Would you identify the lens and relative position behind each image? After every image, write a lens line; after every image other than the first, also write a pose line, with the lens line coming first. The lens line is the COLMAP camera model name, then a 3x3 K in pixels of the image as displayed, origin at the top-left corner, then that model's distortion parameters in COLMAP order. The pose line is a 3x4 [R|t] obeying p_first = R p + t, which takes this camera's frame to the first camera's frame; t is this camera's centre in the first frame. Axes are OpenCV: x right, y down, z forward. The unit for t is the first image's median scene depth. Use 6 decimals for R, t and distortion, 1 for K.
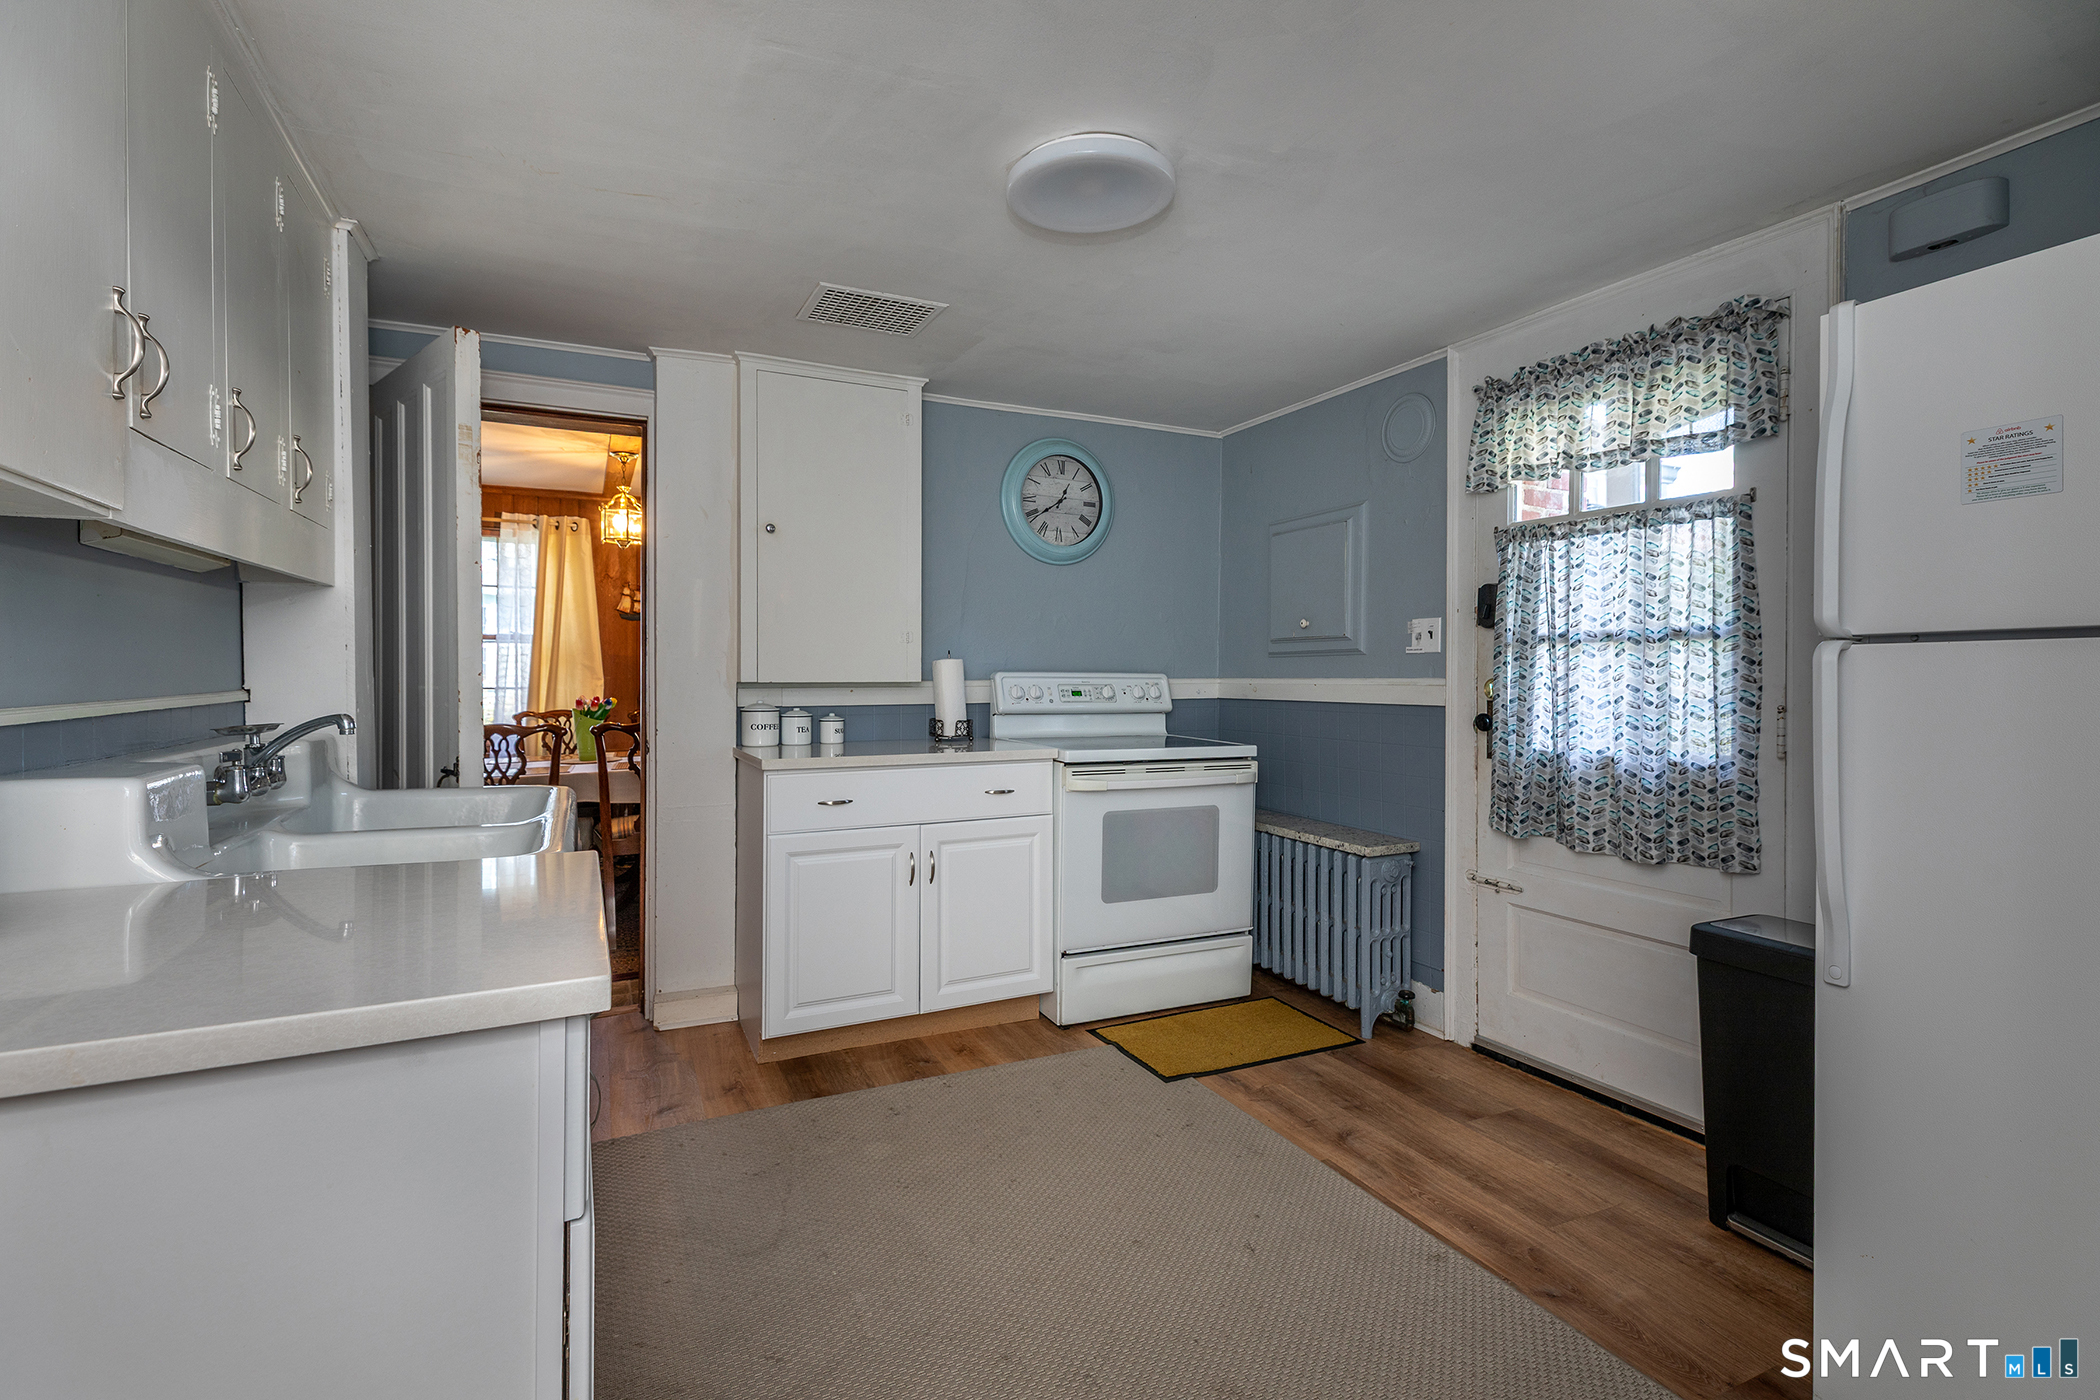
lens RADIAL K [[919.2, 0, 1063.9], [0, 919.2, 670.4], [0, 0, 1]] dist [-0.000567, -0.000158]
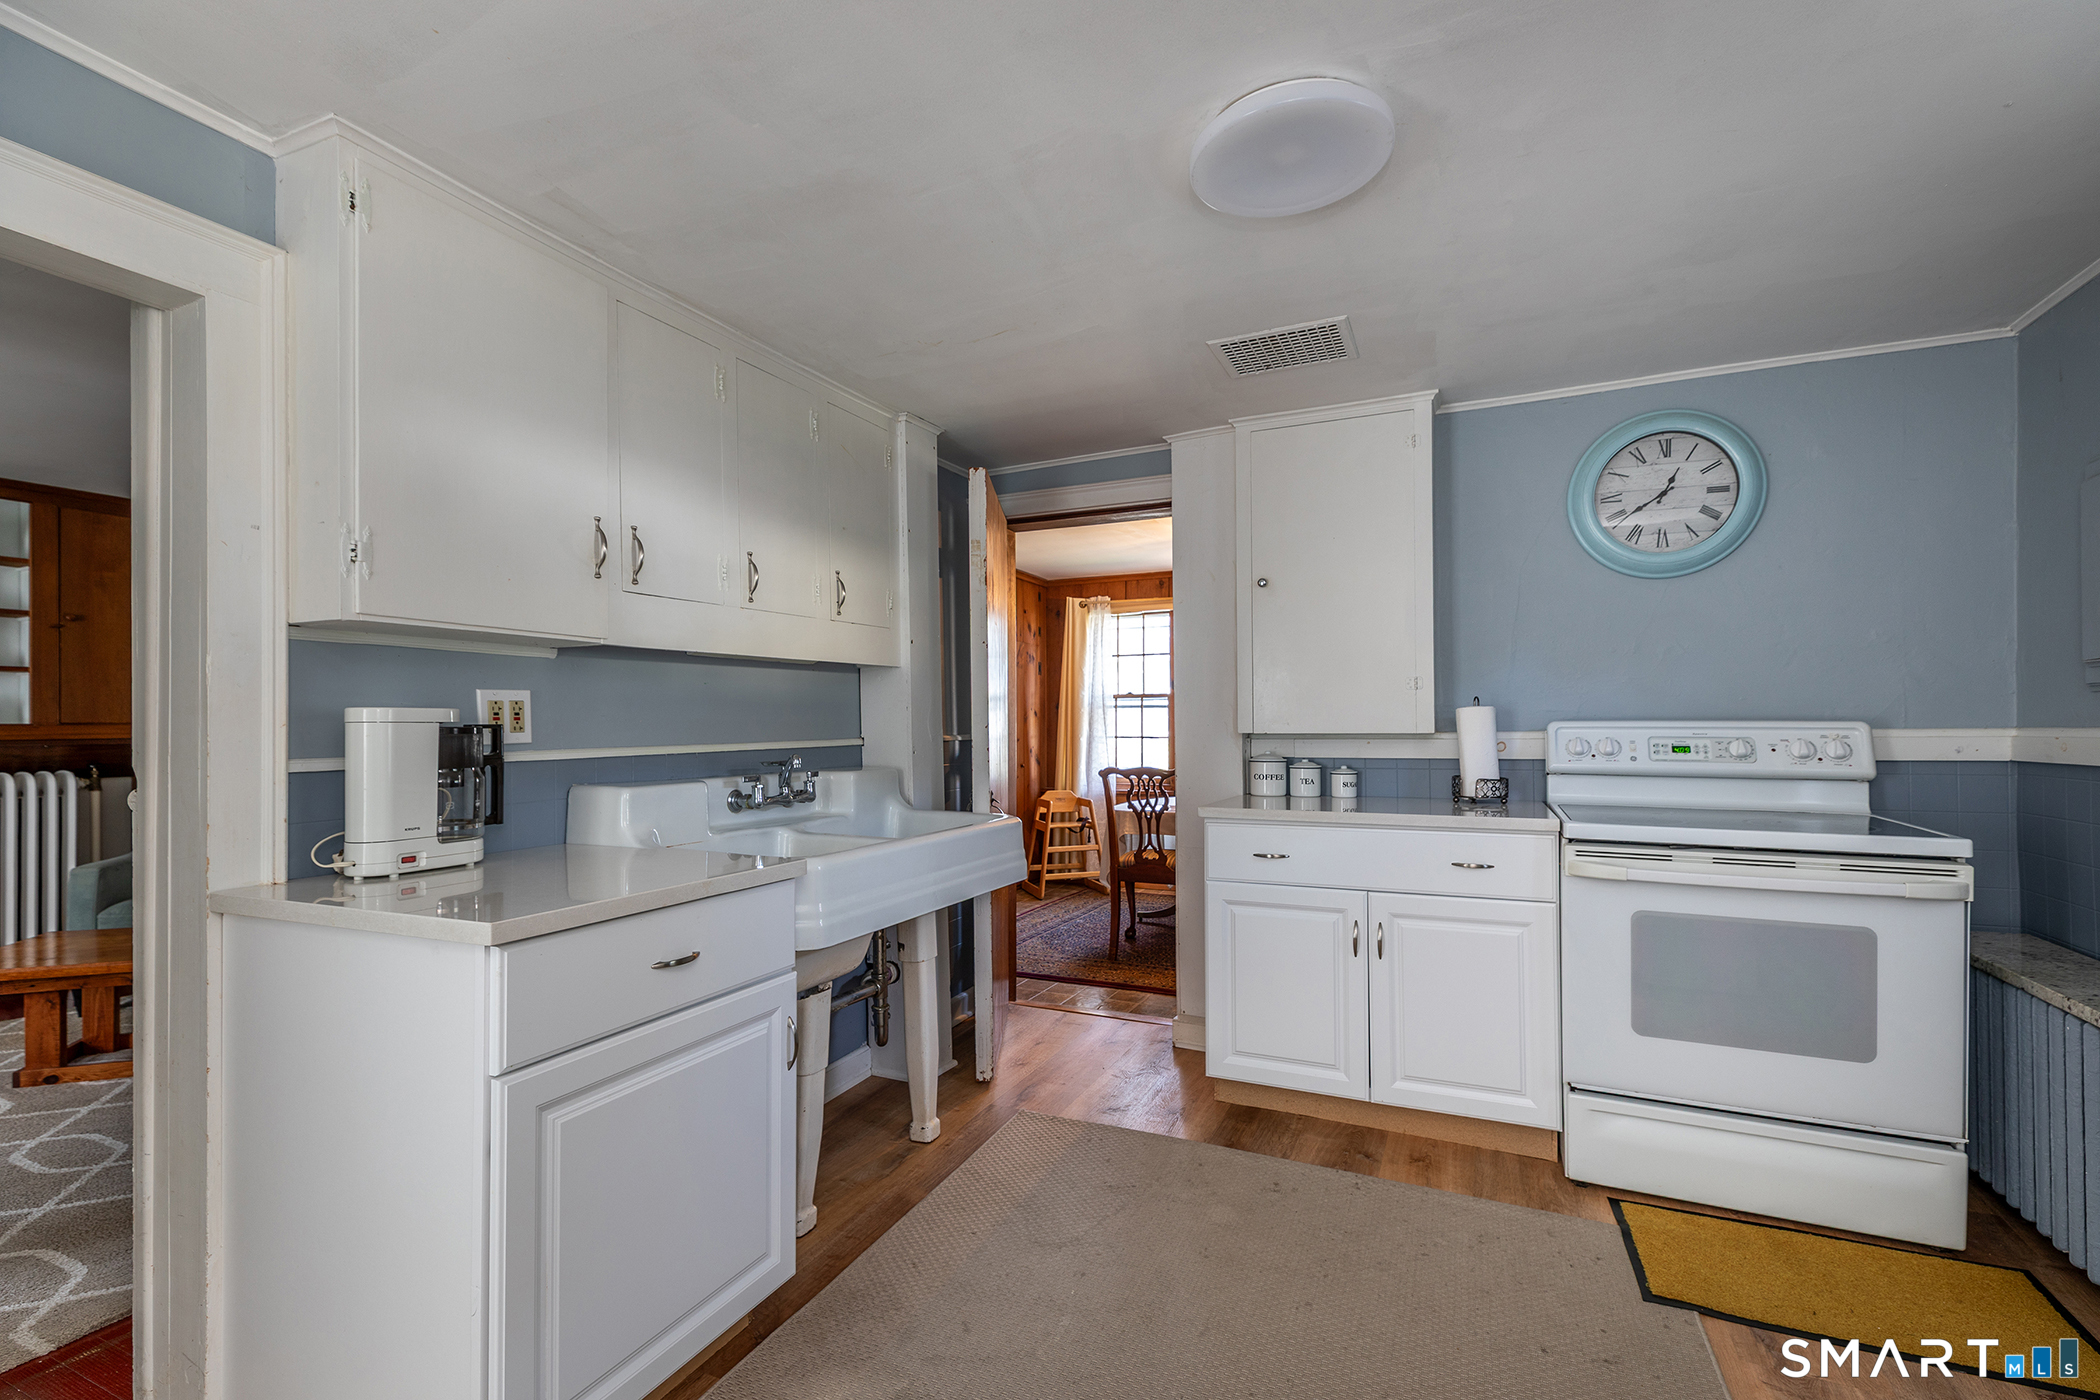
lens RADIAL K [[937.2, 0, 1059.2], [0, 937.2, 706.4], [0, 0, 1]] dist [0.000365, -0.000562]
pose [[0.639121, -0.019970, -0.768847, 0.308143], [0.008132, 0.999782, -0.019208, 0.001278], [0.769063, 0.006024, 0.639145, 0.150243]]
